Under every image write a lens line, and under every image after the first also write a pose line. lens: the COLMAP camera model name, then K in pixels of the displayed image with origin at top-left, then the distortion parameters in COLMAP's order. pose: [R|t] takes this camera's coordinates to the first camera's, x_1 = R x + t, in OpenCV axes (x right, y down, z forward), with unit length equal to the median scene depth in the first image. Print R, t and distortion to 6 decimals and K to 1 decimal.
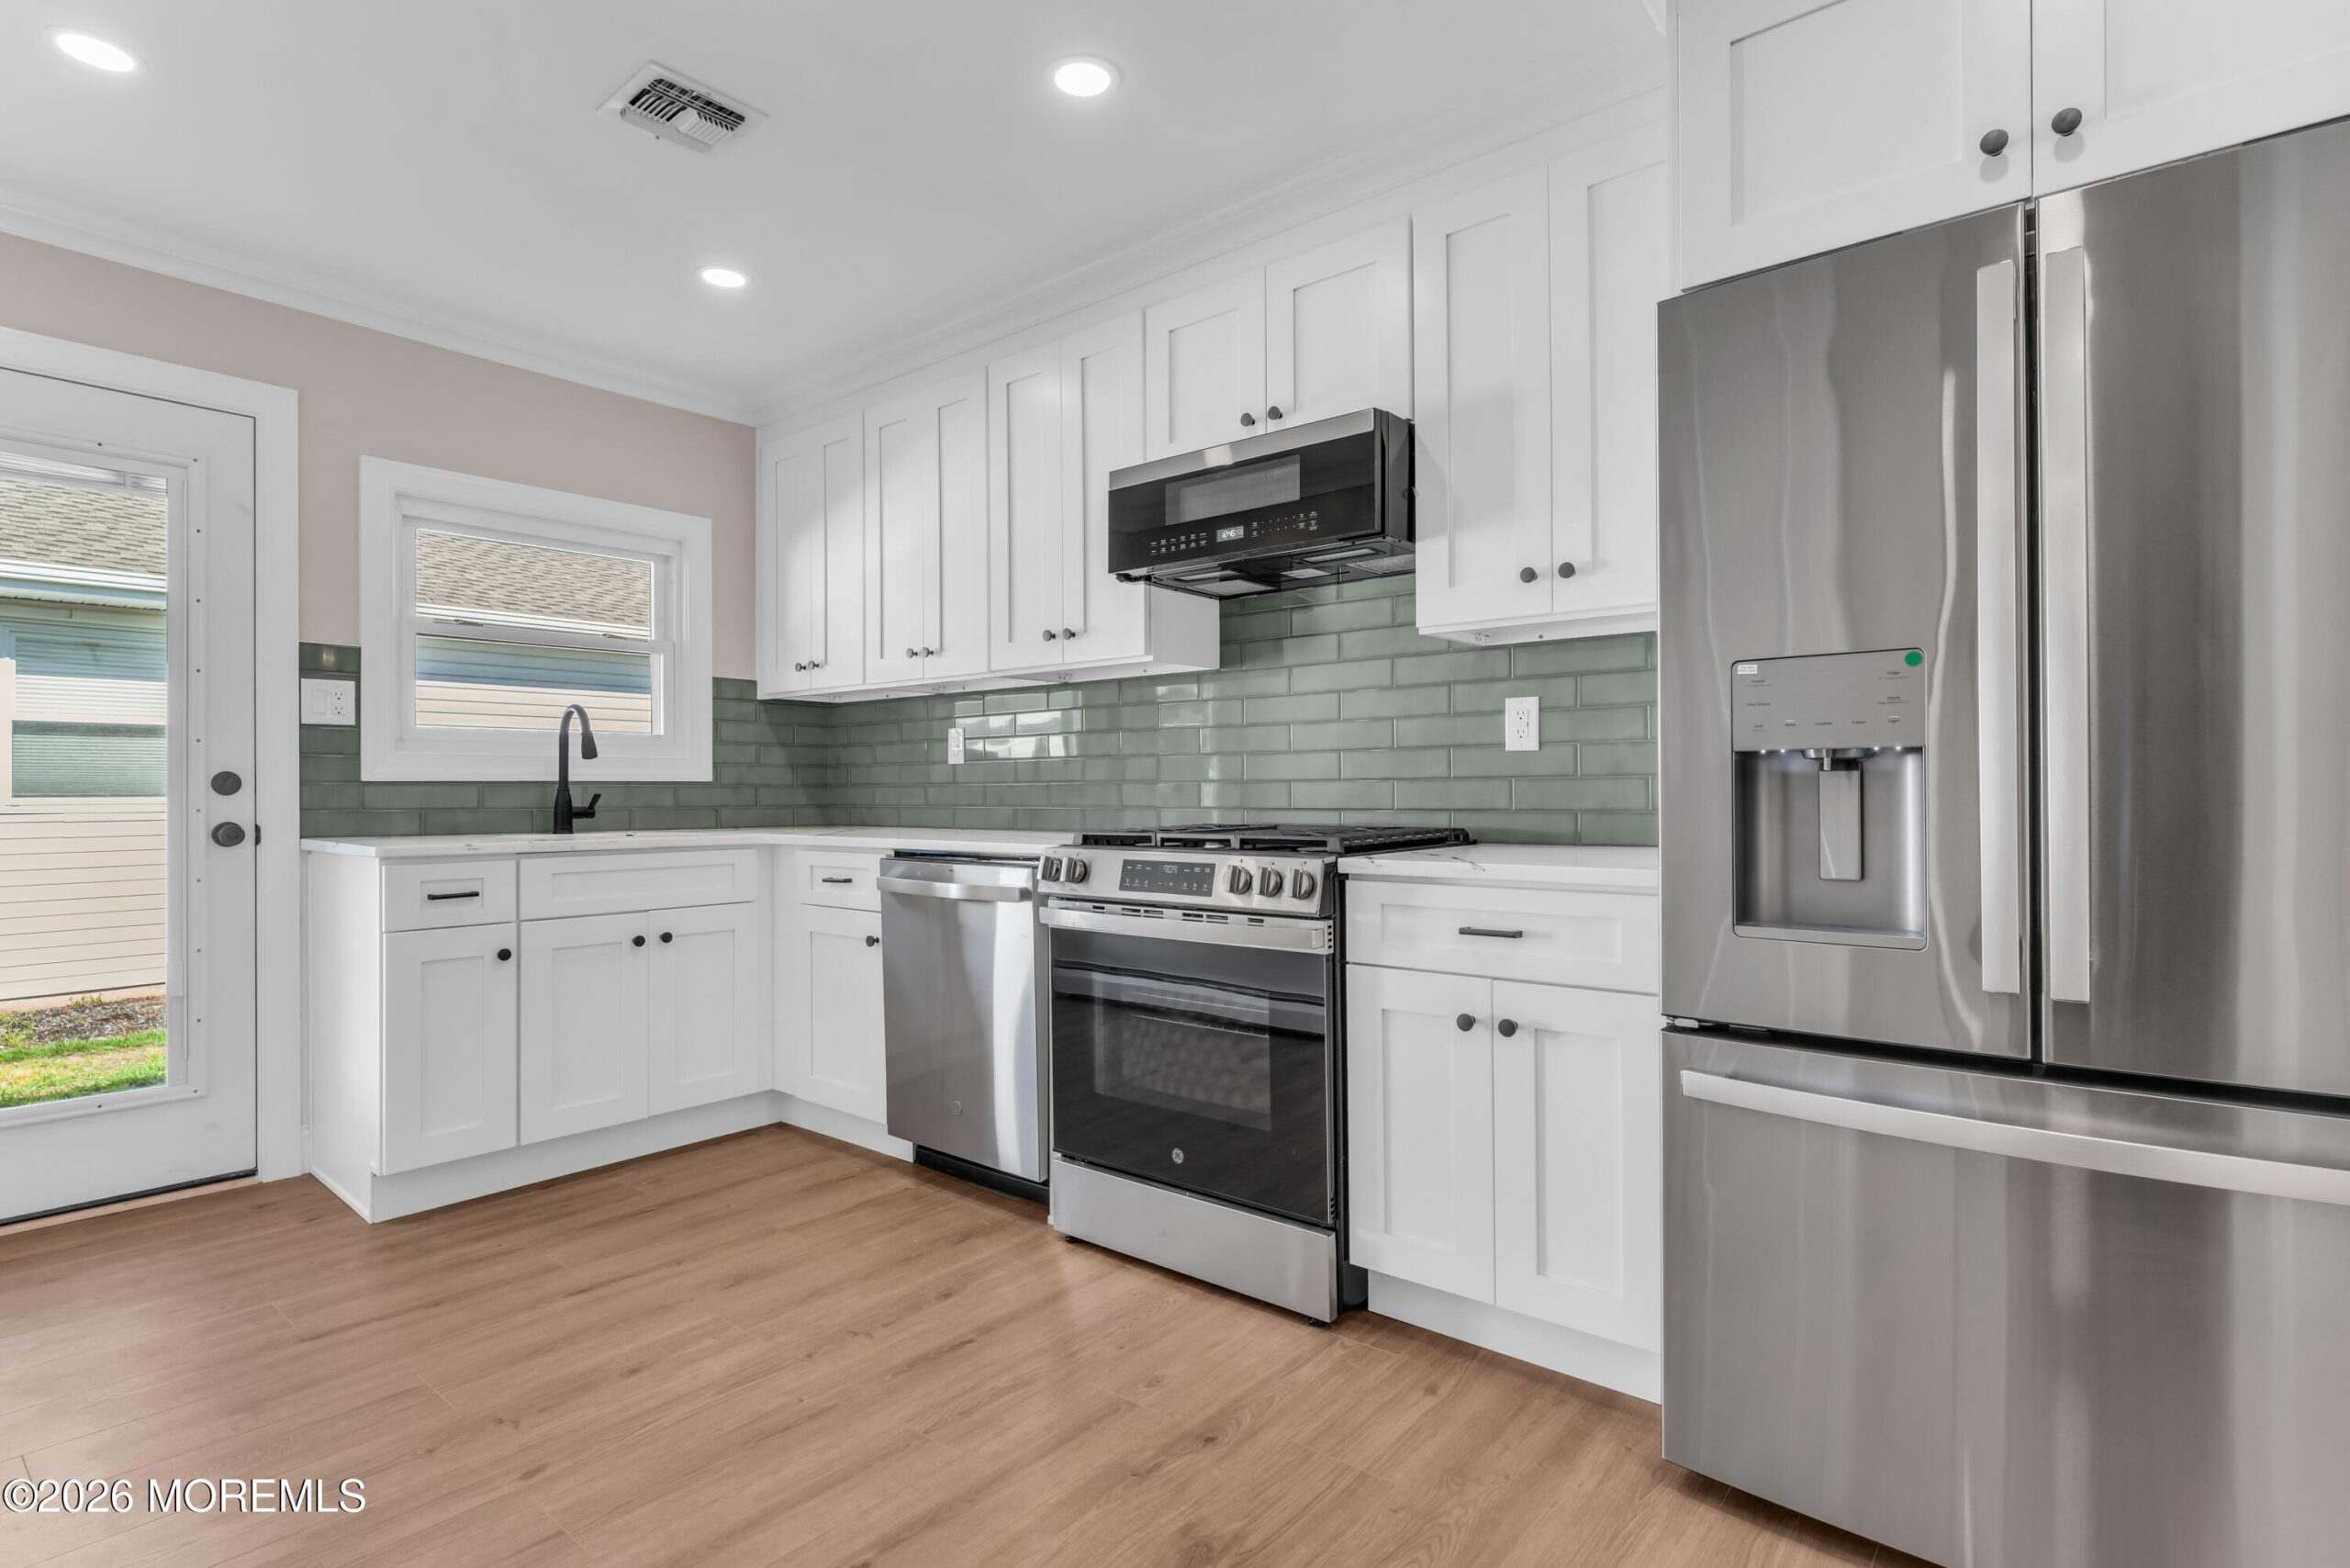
lens RADIAL K [[1136.4, 0, 1168.6], [0, 1136.4, 787.0], [0, 0, 1]] dist [-0.001608, -0.001852]
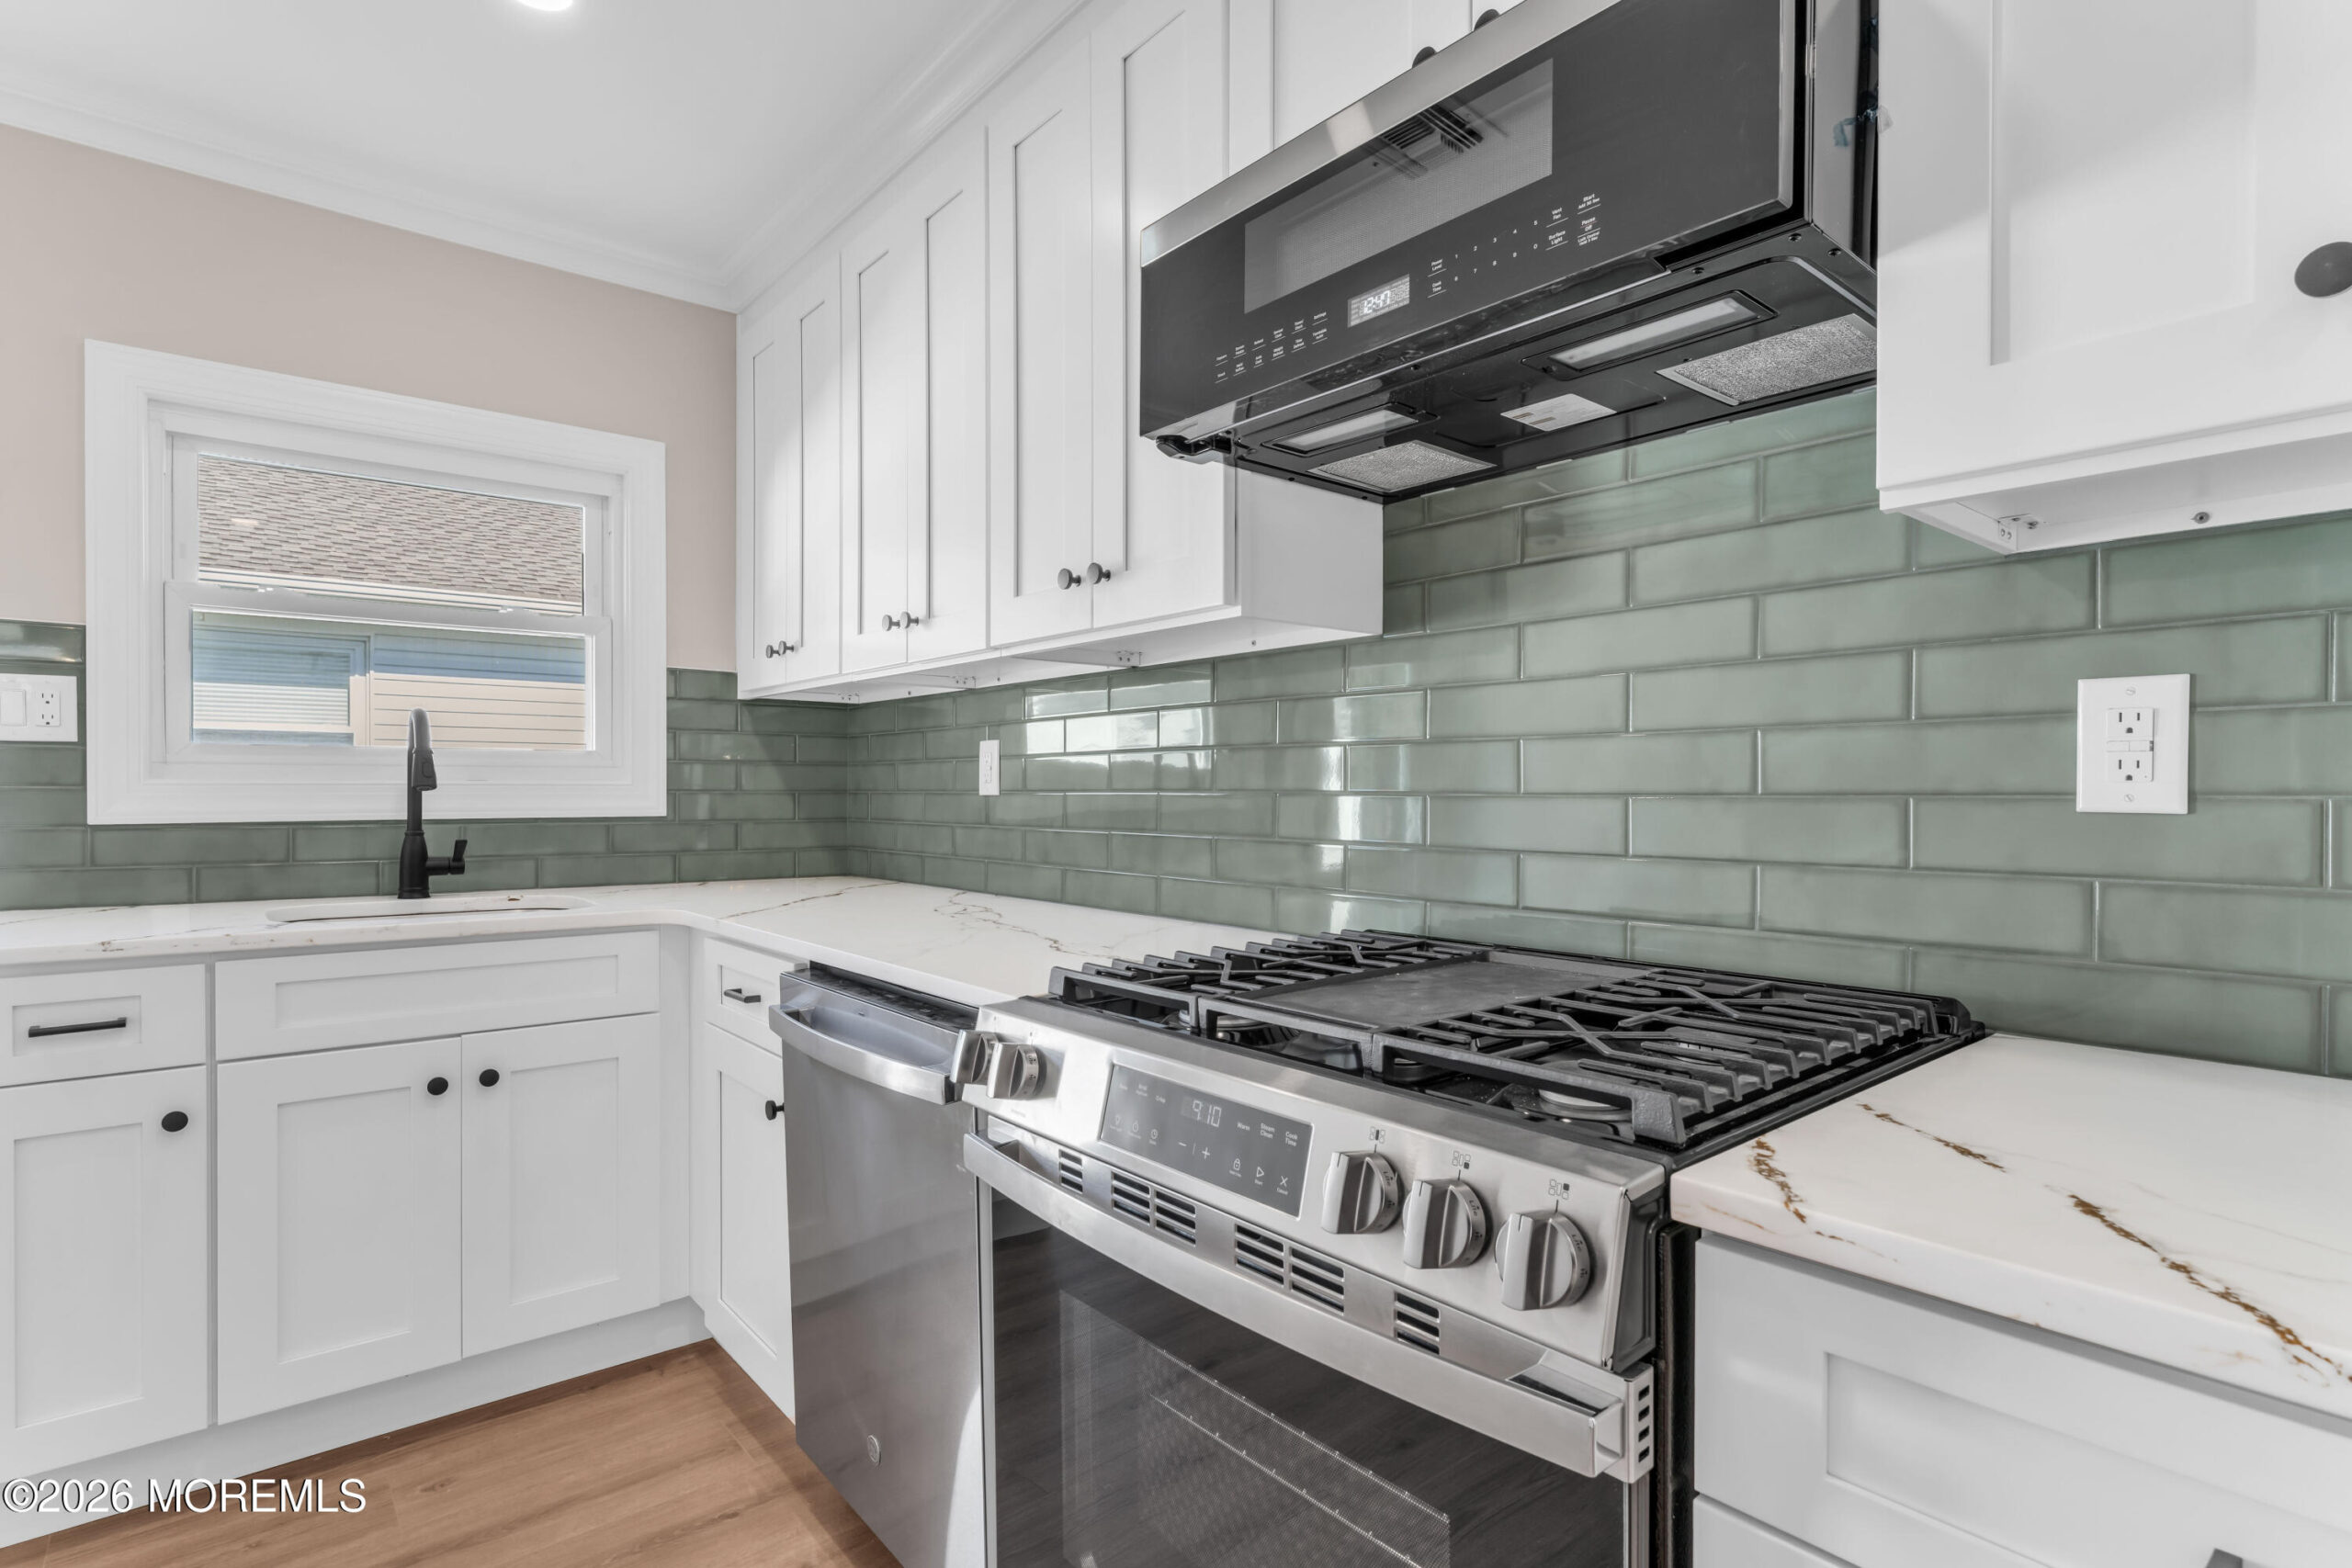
lens RADIAL K [[1137.2, 0, 1174.6], [0, 1137.2, 804.3], [0, 0, 1]] dist [-0.001608, -0.001852]
pose [[0.983074, 0.009036, -0.182984, 0.048662], [-0.006077, 0.999842, 0.016726, -0.033357], [0.183107, -0.015330, 0.982974, 0.468926]]
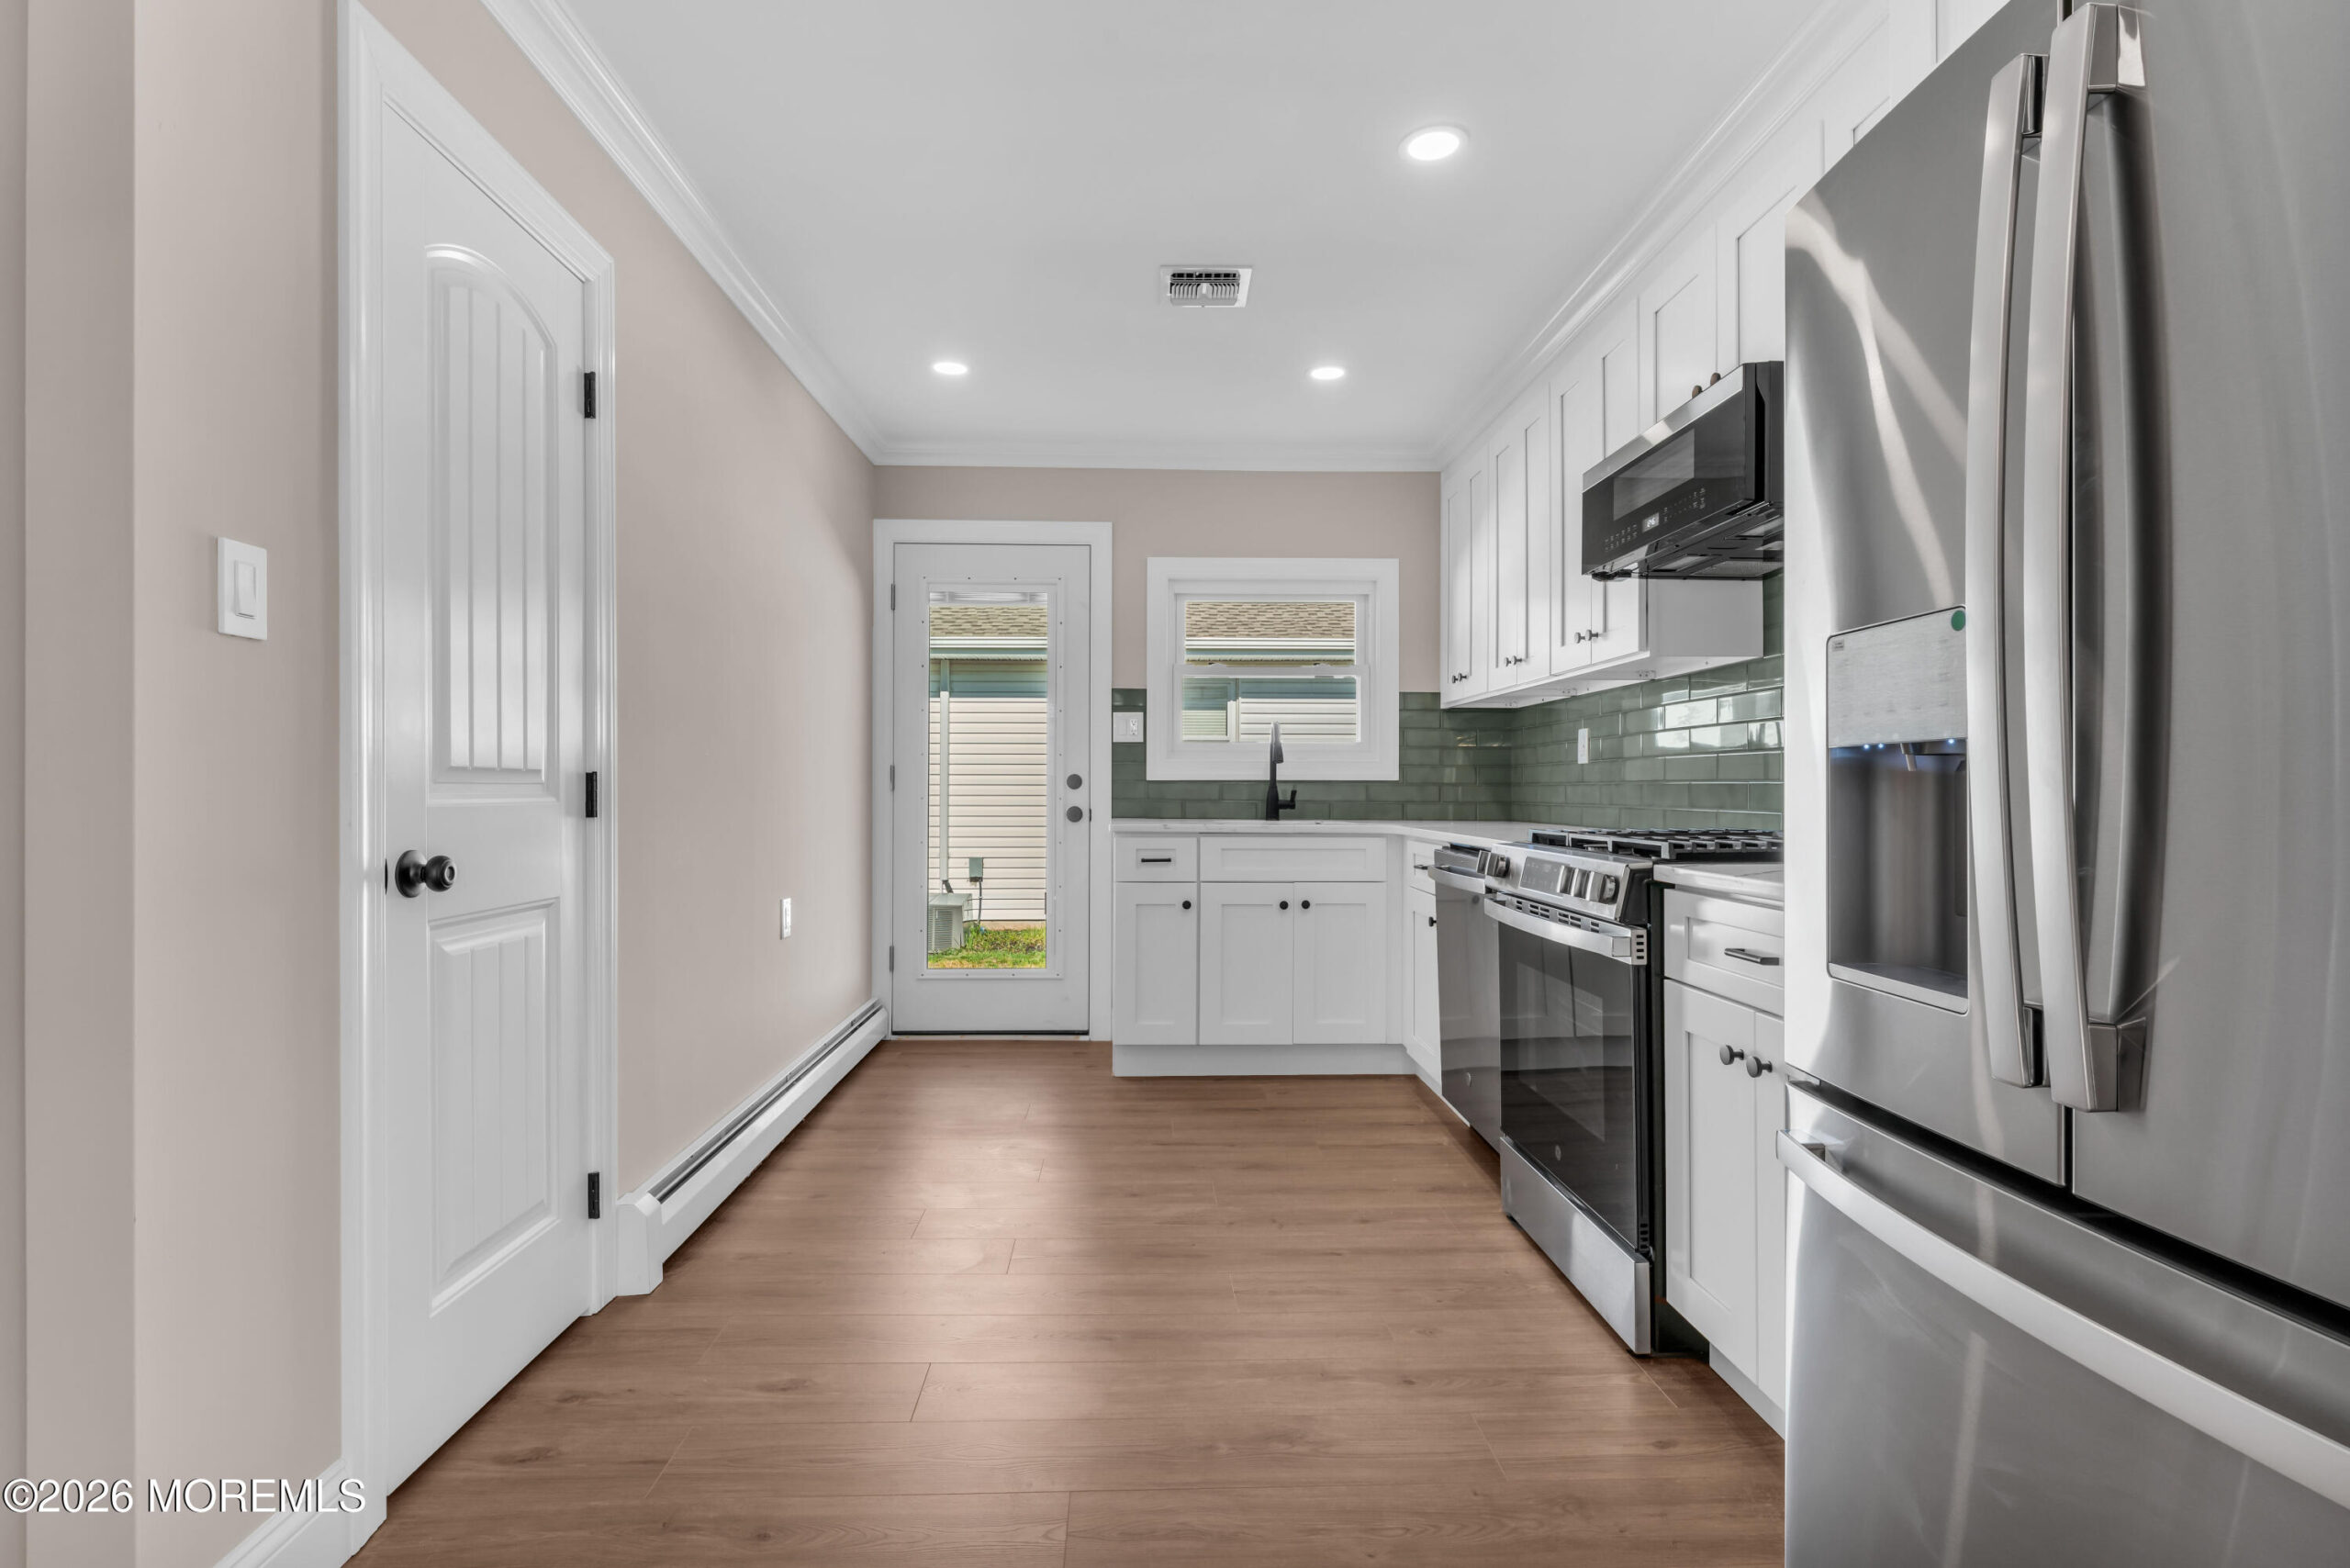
lens RADIAL K [[1136.4, 0, 1183.7], [0, 1136.4, 781.6], [0, 0, 1]] dist [-0.001608, -0.001852]
pose [[0.669279, 0.001829, -0.743009, 0.417955], [-0.003482, 0.999994, -0.000675, -0.002641], [0.743003, 0.003038, 0.669281, 0.059242]]
